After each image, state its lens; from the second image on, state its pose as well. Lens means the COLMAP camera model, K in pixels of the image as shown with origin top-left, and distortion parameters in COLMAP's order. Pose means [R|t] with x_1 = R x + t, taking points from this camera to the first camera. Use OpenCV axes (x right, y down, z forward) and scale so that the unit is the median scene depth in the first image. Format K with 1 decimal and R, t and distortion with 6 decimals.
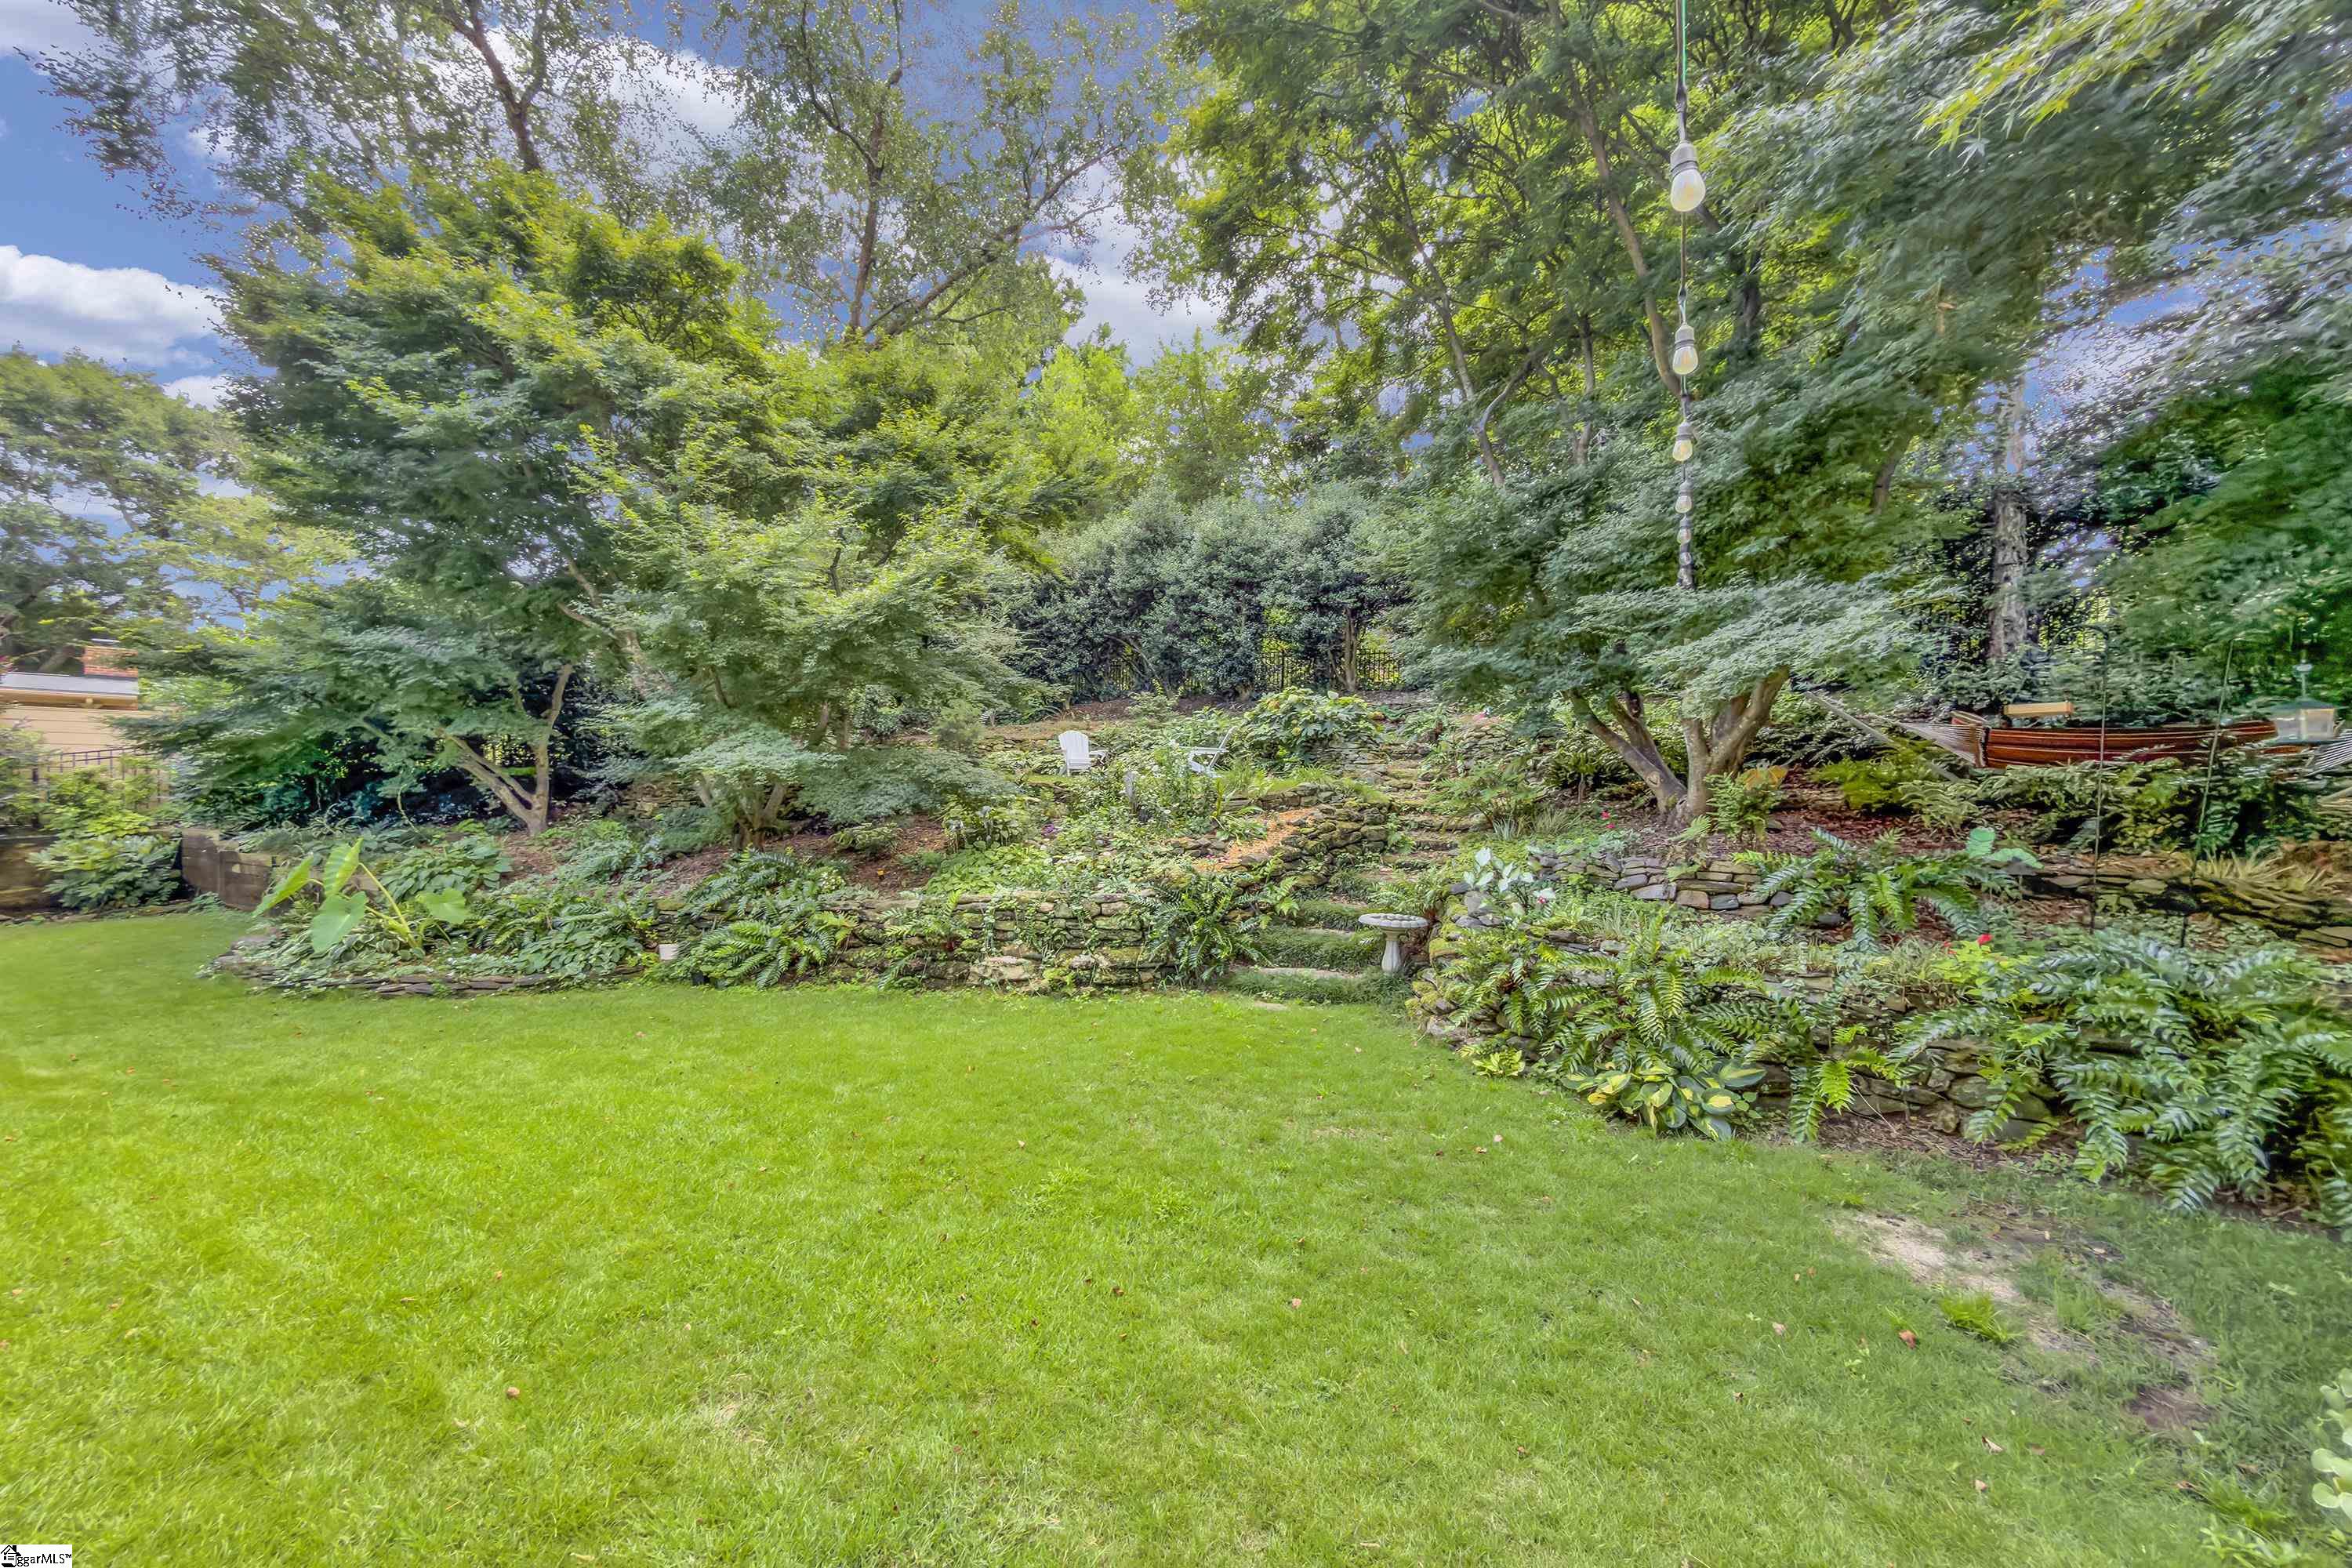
lens RADIAL K [[922.3, 0, 1172.3], [0, 922.3, 777.2], [0, 0, 1]] dist [-0.000874, -0.000032]
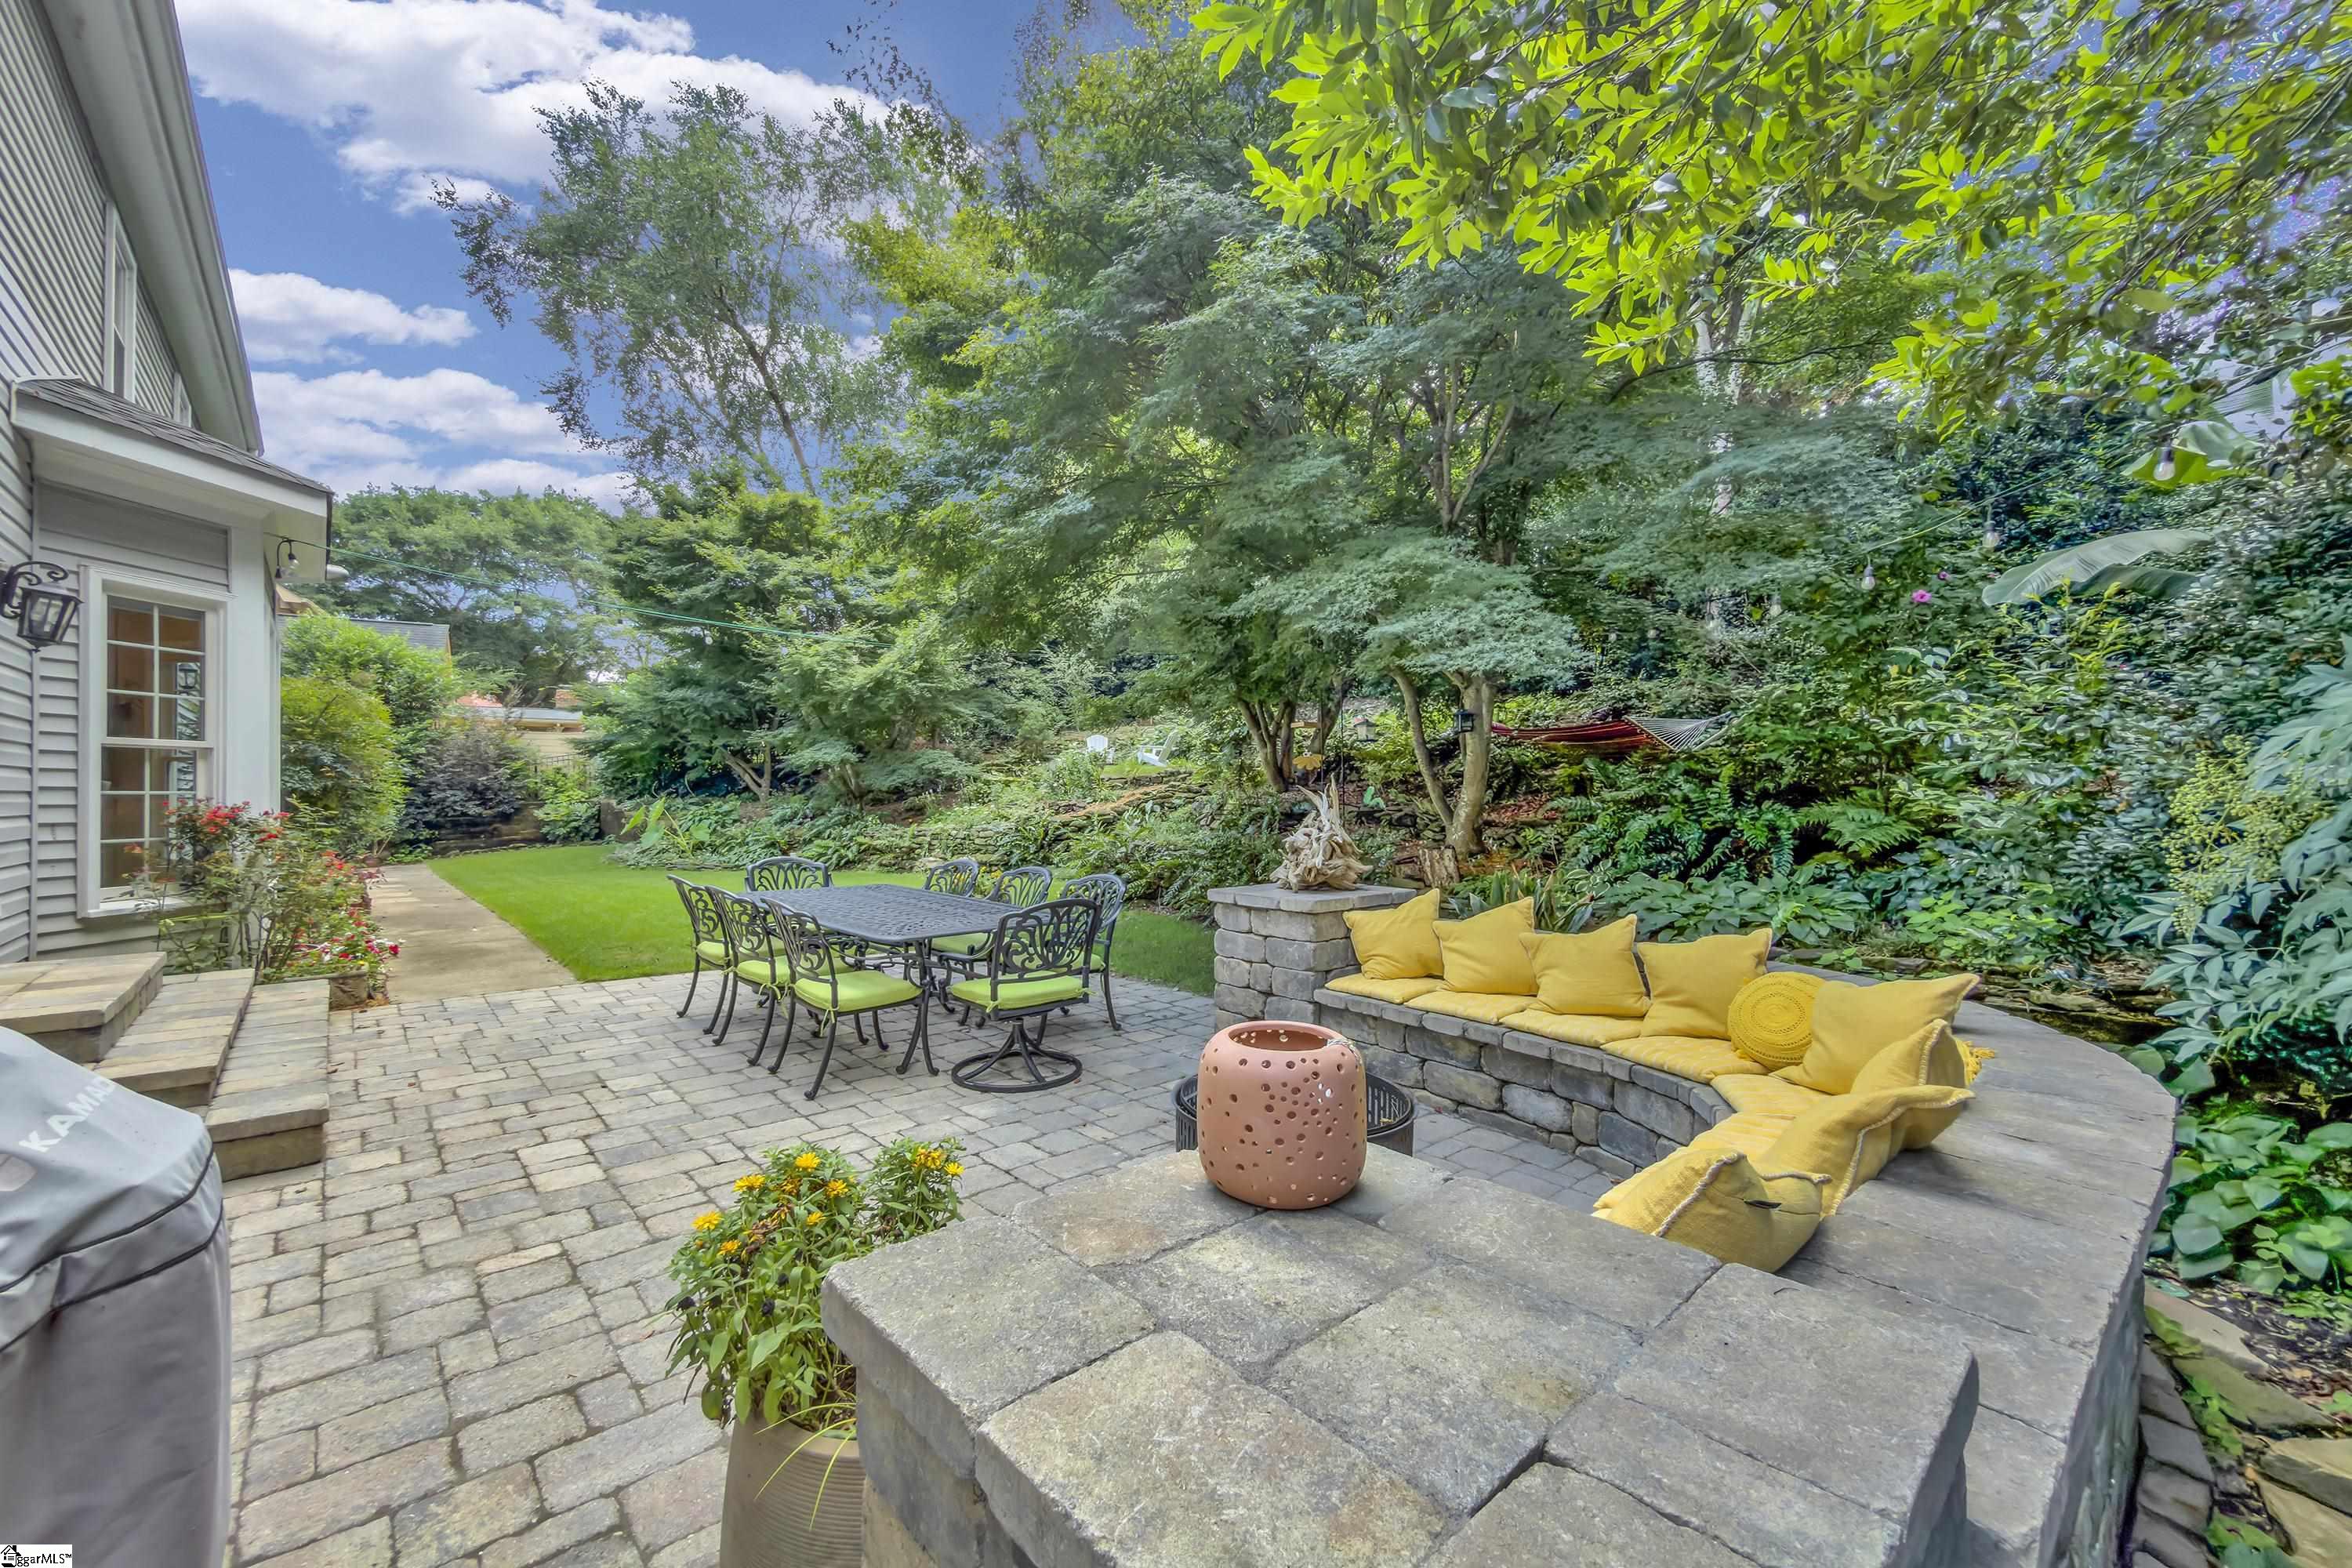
lens RADIAL K [[922.3, 0, 1179.9], [0, 922.3, 788.0], [0, 0, 1]] dist [-0.000874, -0.000032]
pose [[0.963108, 0.000773, -0.269115, 0.550576], [0.002260, 0.999937, 0.010961, 0.019290], [0.269107, -0.011165, 0.963046, -0.471284]]
